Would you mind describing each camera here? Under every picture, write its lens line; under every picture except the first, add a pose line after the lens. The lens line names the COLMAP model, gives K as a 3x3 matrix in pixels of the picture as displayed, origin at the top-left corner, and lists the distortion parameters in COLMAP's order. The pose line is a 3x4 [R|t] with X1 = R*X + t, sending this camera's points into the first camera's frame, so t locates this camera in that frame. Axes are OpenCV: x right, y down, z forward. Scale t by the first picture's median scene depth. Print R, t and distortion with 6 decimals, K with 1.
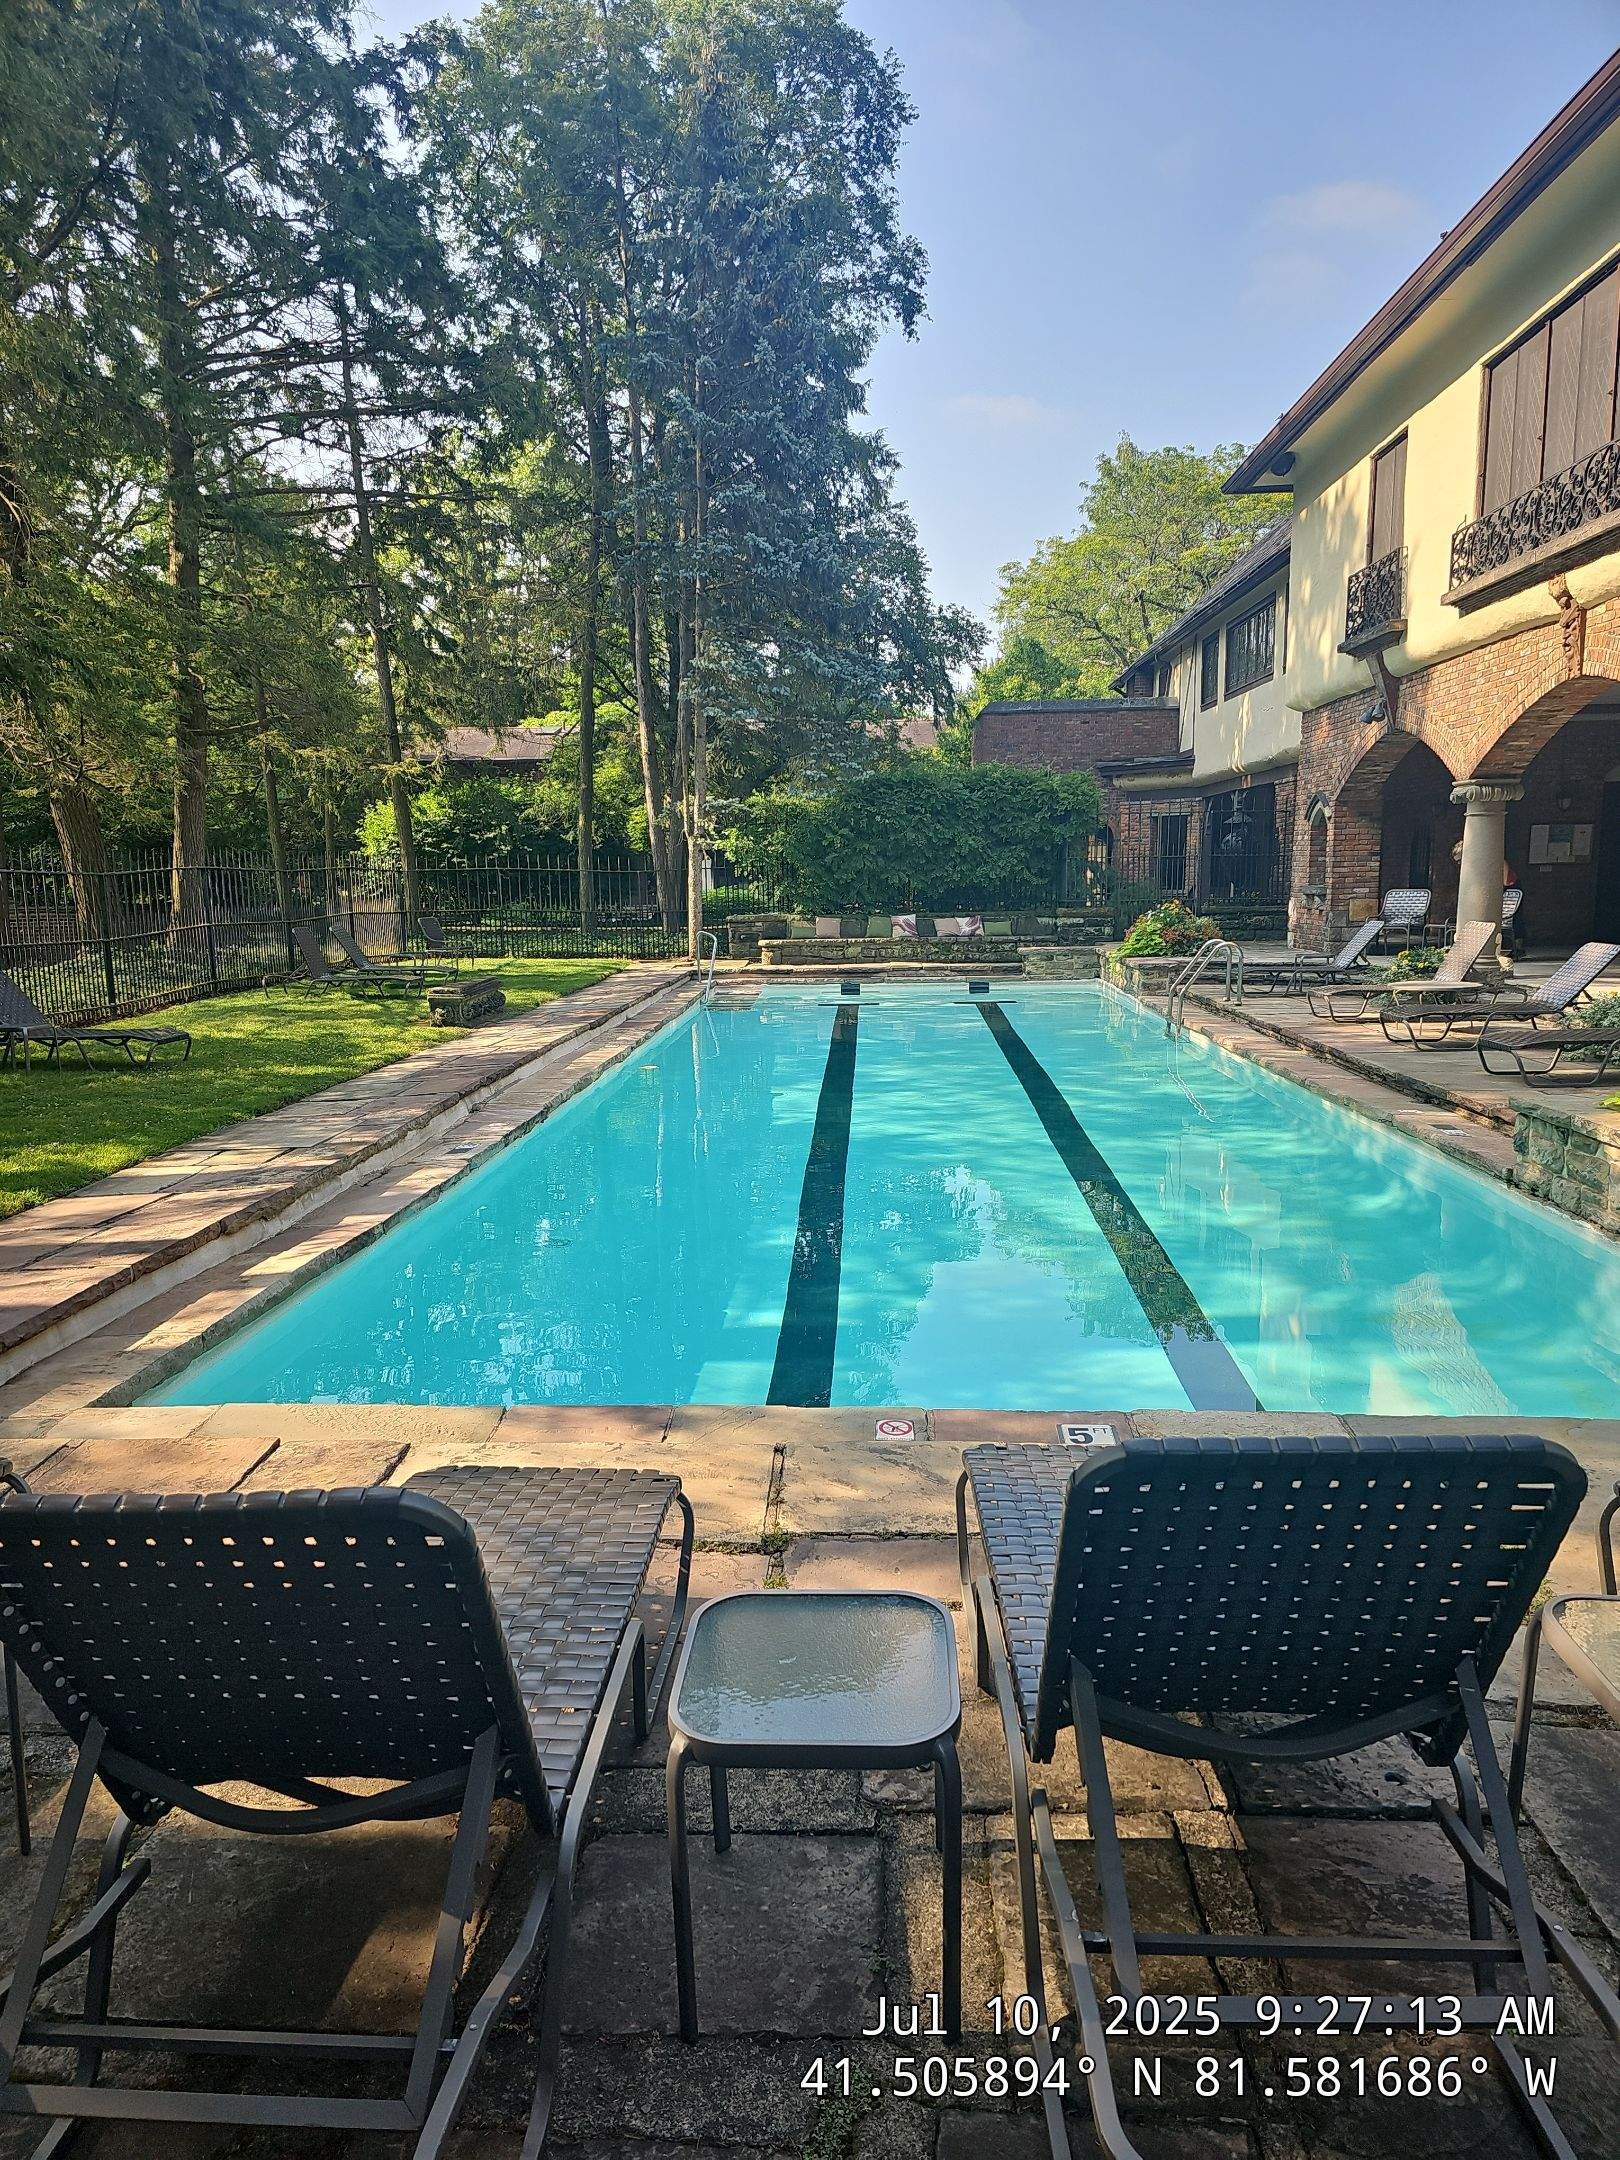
lens RADIAL K [[1444.1, 0, 784.3], [0, 1444.1, 1093.6], [0, 0, 1]] dist [0.097582, -0.092059]
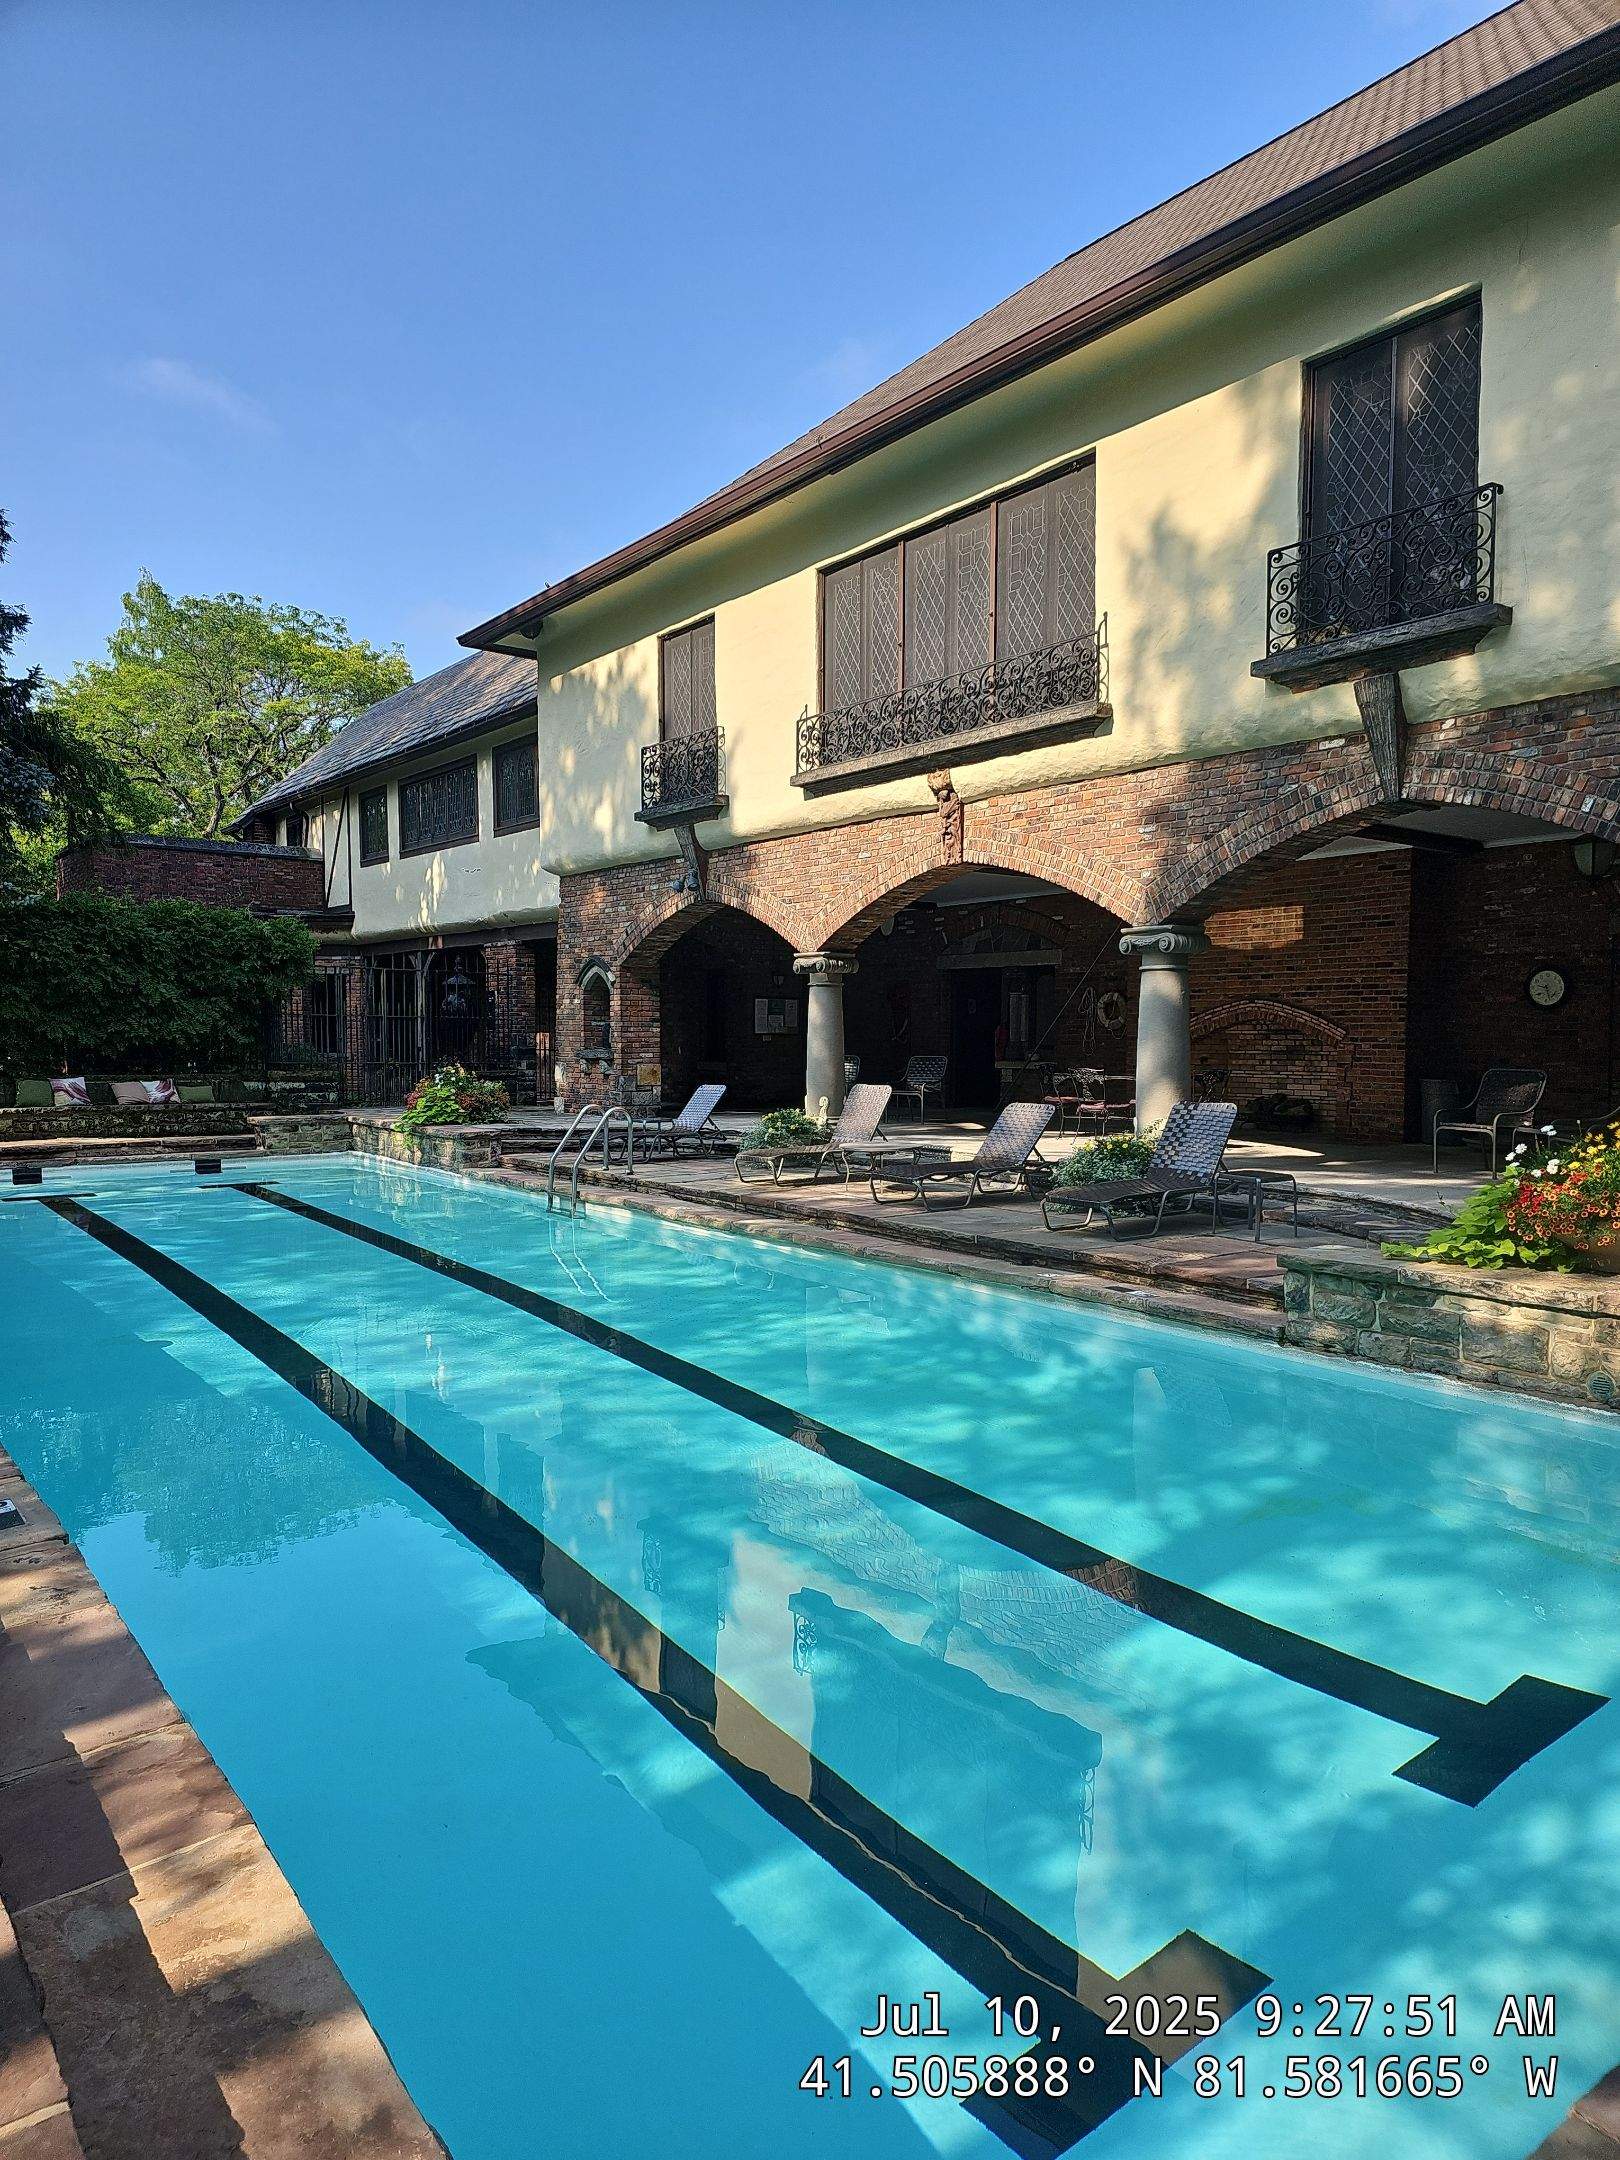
lens RADIAL K [[1444.1, 0, 784.3], [0, 1444.1, 1093.6], [0, 0, 1]] dist [0.097582, -0.092059]
pose [[0.770431, -0.007743, 0.637476, -0.129658], [0.079765, 0.993240, -0.084336, -0.017256], [-0.632514, 0.115824, 0.765840, 0.147196]]
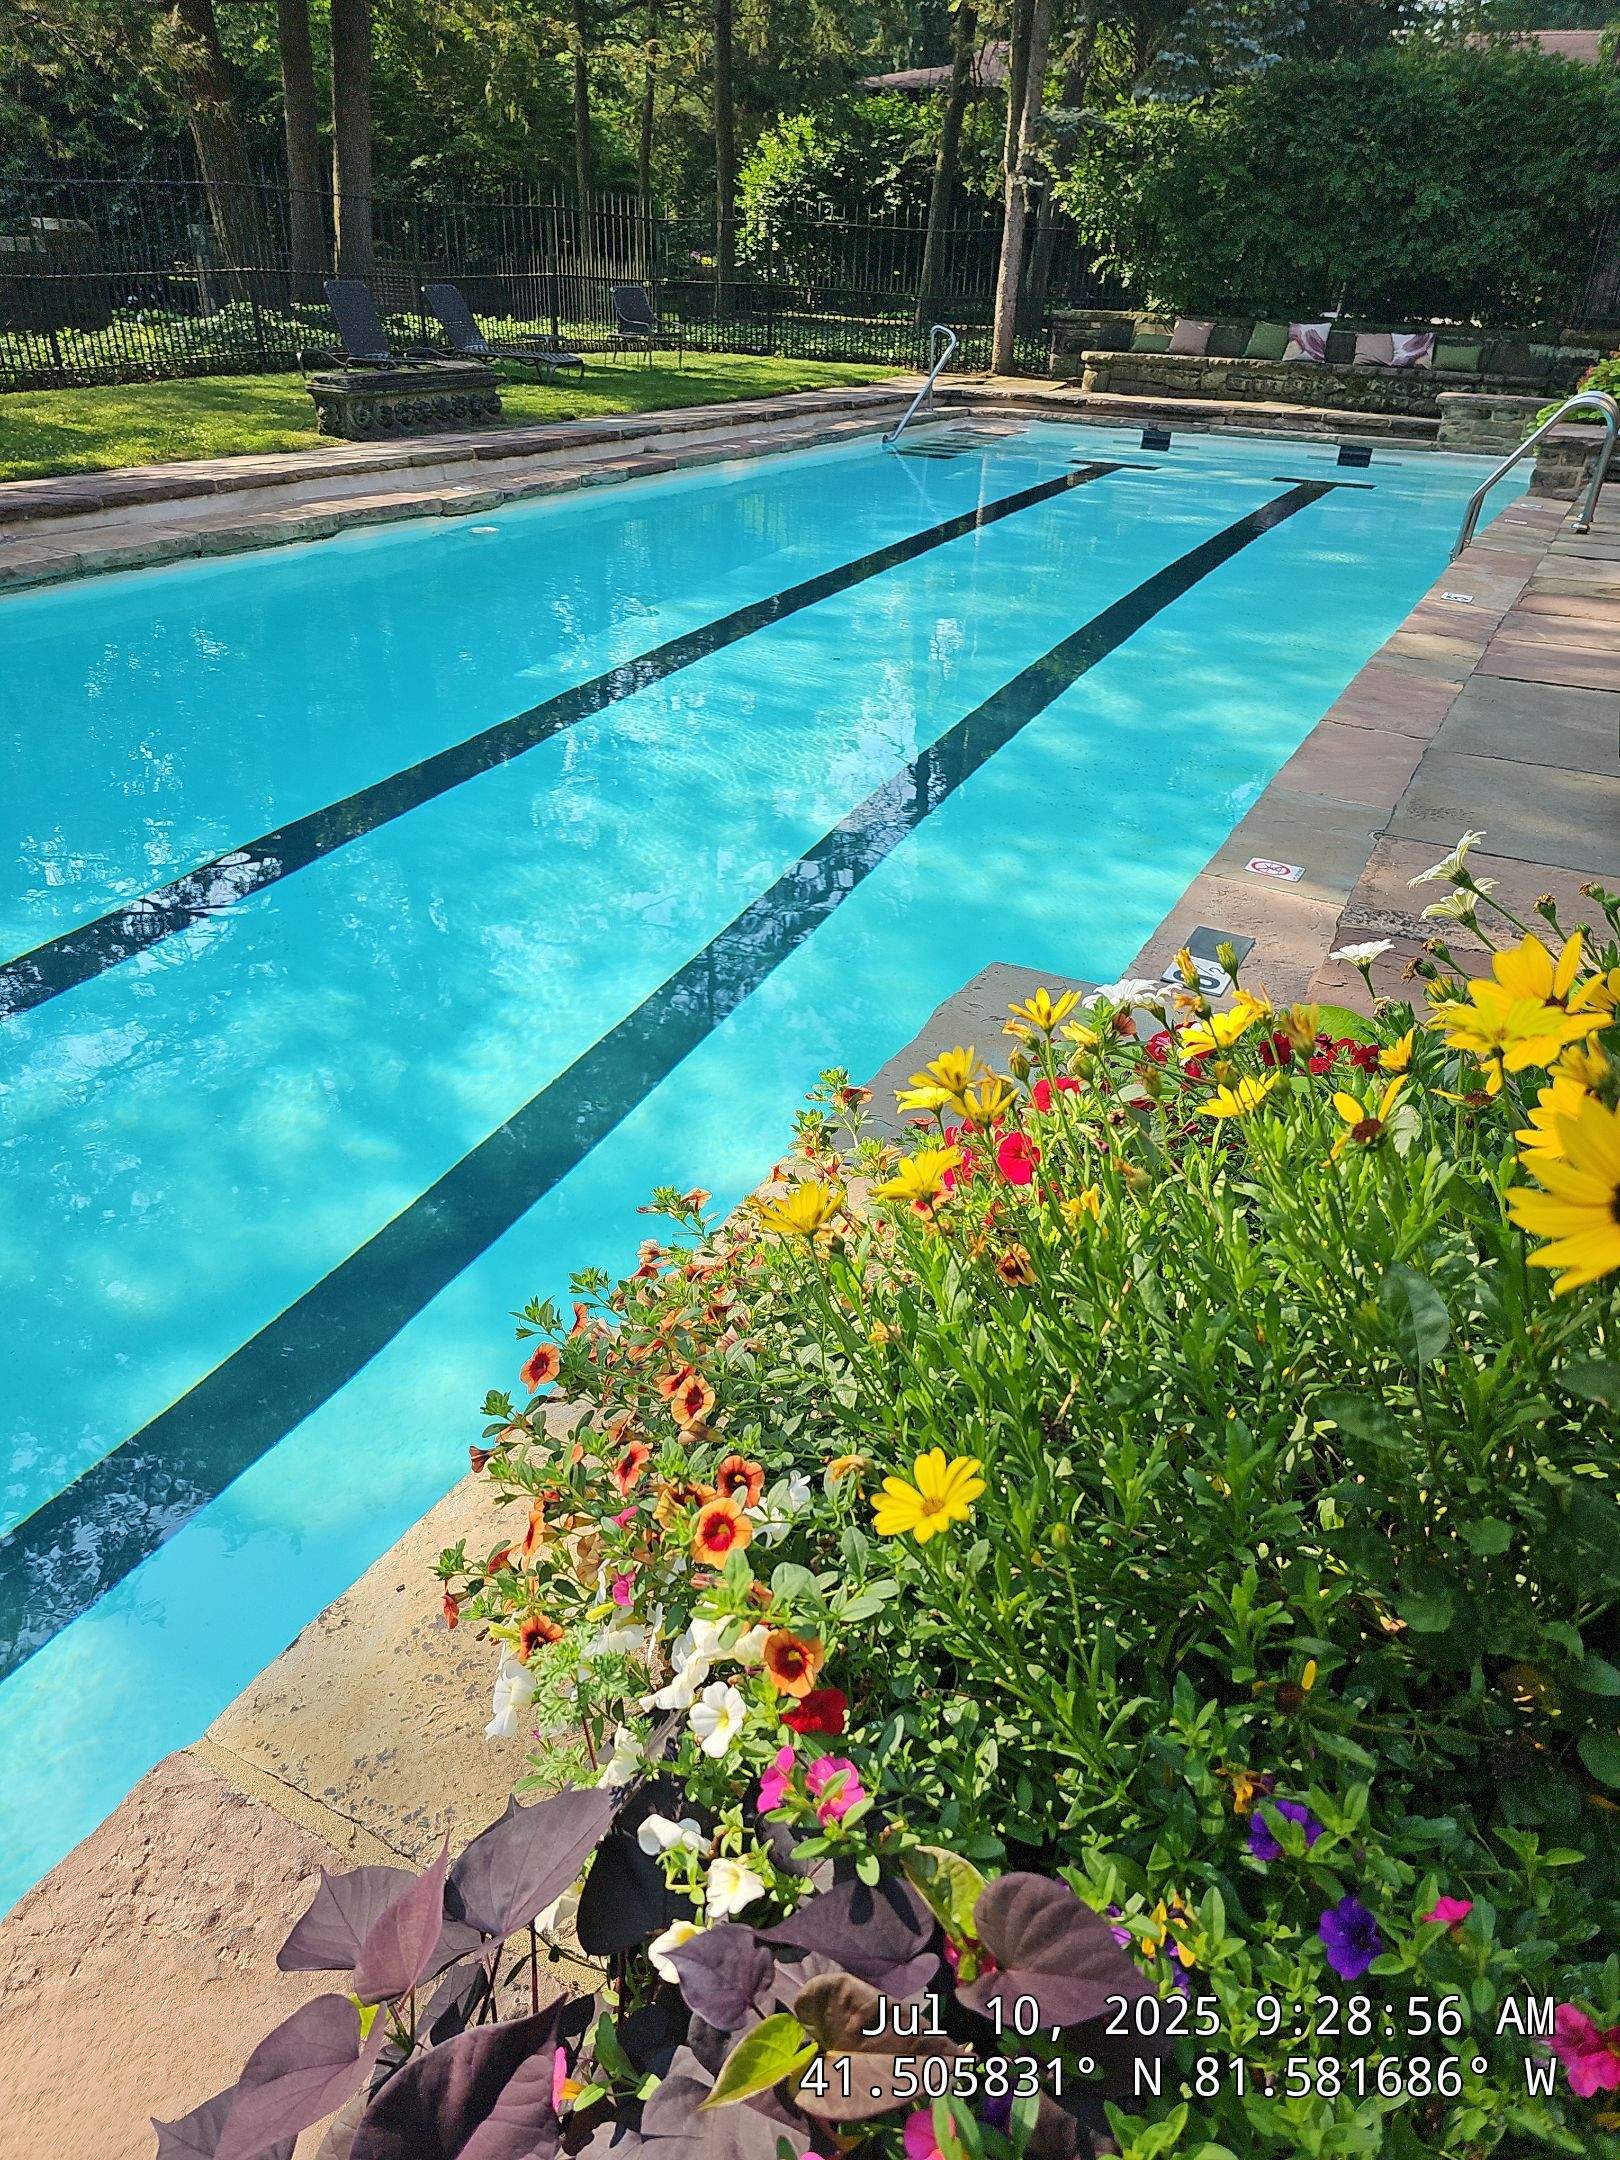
lens RADIAL K [[1419.7, 0, 869.1], [0, 1419.7, 1078.6], [0, 0, 1]] dist [0.002797, -0.001781]
pose [[0.914739, 0.239055, -0.325739, 0.193082], [-0.107975, 0.921502, 0.373061, -0.029074], [0.389351, -0.306082, 0.868746, 0.275533]]
